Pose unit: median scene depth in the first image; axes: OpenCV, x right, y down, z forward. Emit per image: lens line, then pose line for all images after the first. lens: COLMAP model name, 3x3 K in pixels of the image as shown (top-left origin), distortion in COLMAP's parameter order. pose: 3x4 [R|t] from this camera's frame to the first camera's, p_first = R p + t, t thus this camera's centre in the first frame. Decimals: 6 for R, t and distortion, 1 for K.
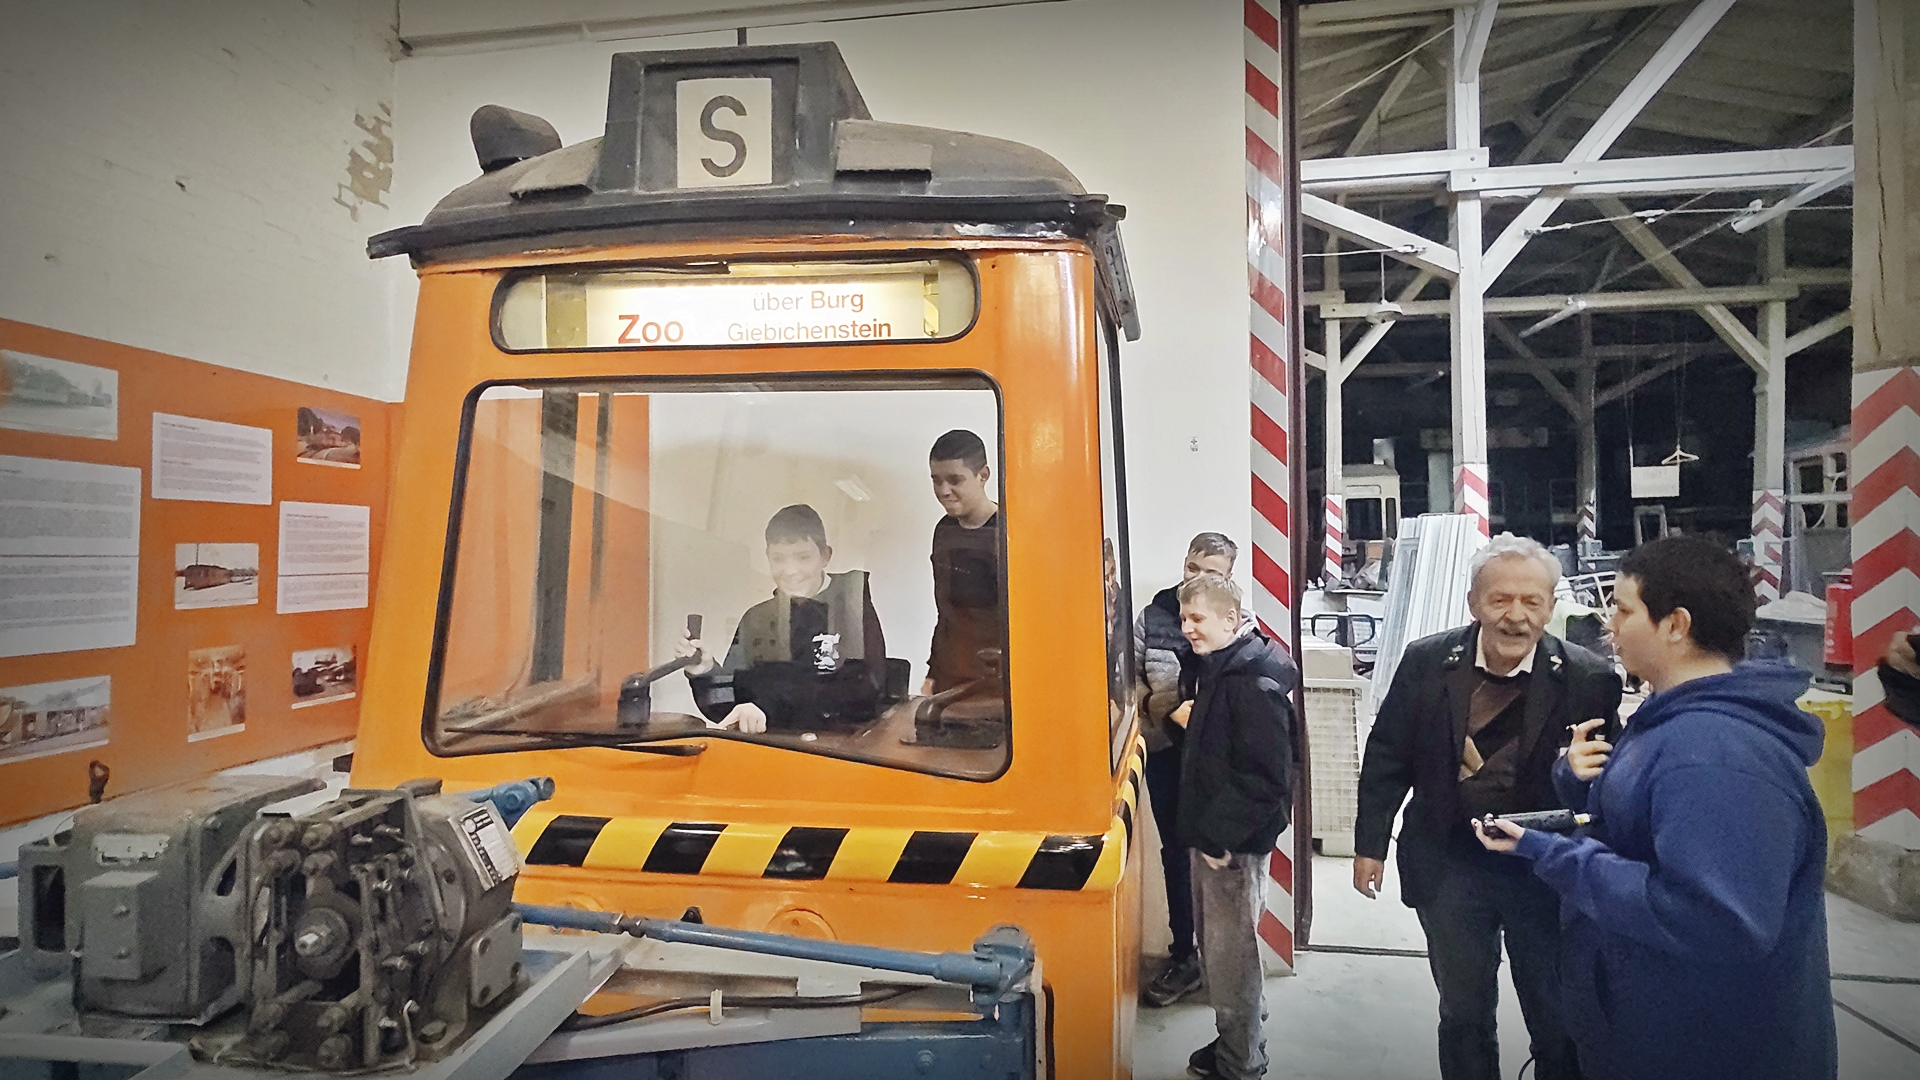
lens RADIAL K [[821.6, 0, 961.2], [0, 821.6, 534.6], [0, 0, 1]] dist [0.000228, -0.000468]
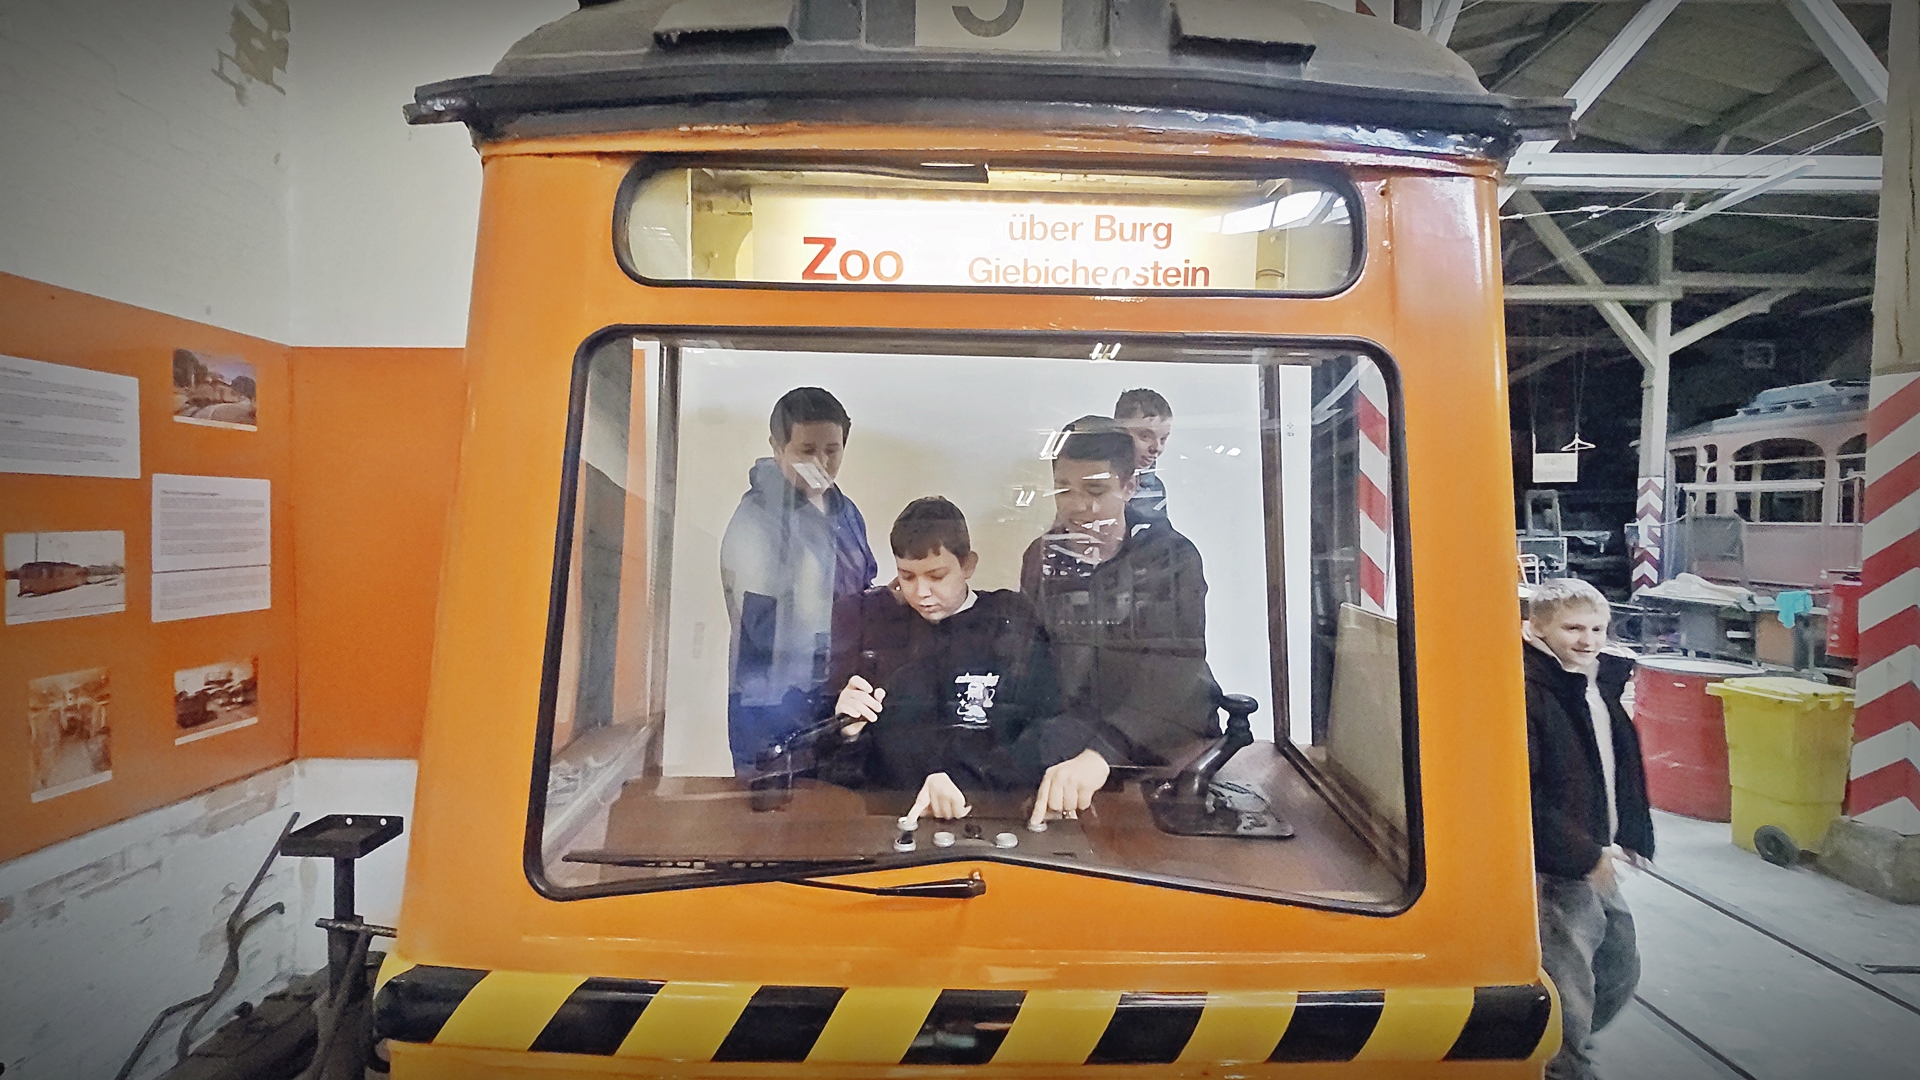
lens RADIAL K [[817.4, 0, 957.4], [0, 817.4, 538.8], [0, 0, 1]] dist [0.001674, -0.000489]
pose [[0.990880, 0.008172, 0.134498, -0.182439], [-0.014261, 0.998913, 0.044371, -0.022972], [-0.133989, -0.045885, 0.989920, 0.144197]]
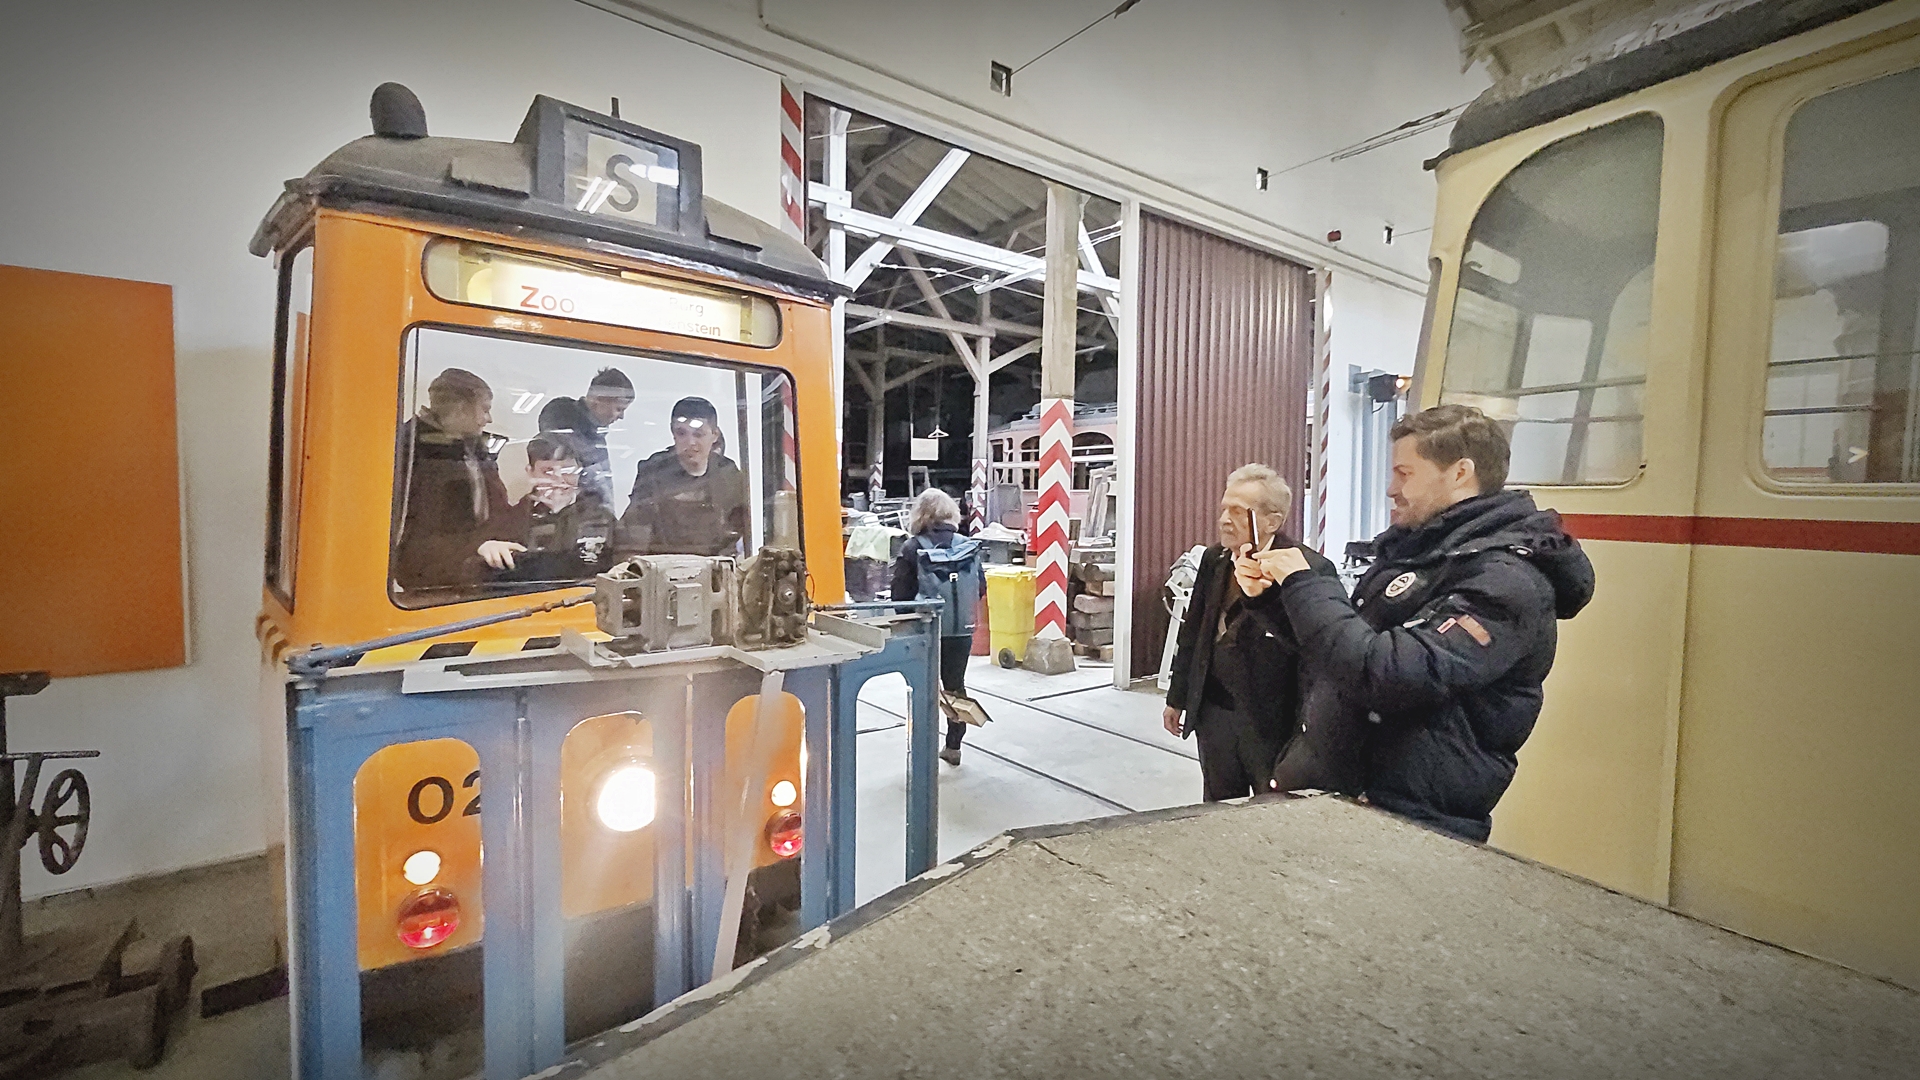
lens RADIAL K [[821.6, 0, 961.2], [0, 821.6, 534.6], [0, 0, 1]] dist [0.000228, -0.000468]
pose [[0.705754, -0.015990, 0.708277, -0.418516], [-0.030058, 0.998169, 0.052485, 0.024651], [-0.707819, -0.058331, 0.703981, -0.236960]]
